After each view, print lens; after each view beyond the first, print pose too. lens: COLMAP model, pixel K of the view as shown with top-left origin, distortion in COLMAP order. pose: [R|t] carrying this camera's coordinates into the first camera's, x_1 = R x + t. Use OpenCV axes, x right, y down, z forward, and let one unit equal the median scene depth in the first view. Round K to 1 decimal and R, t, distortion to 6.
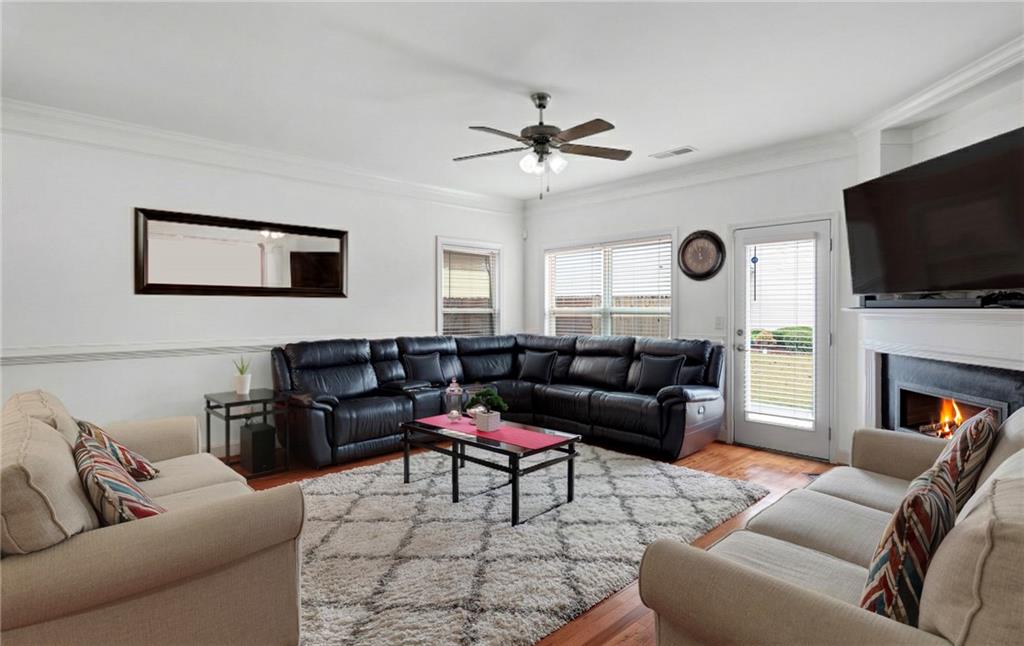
lens RADIAL K [[529.3, 0, 511.8], [0, 529.3, 315.4], [0, 0, 1]] dist [0.021620, 0.000108]
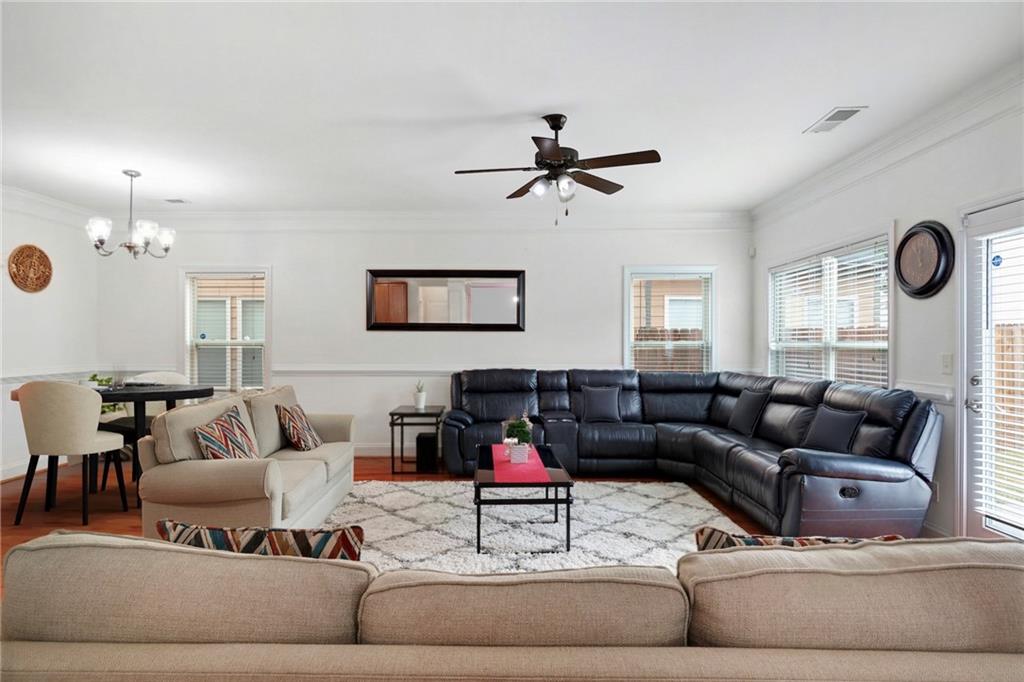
lens RADIAL K [[558.6, 0, 516.6], [0, 558.6, 341.8], [0, 0, 1]] dist [0.025321, 0.000266]
pose [[0.720690, 0.002697, -0.693252, 0.485964], [-0.012225, 0.999886, -0.008818, -0.001094], [0.693149, 0.014830, 0.720641, 0.162221]]
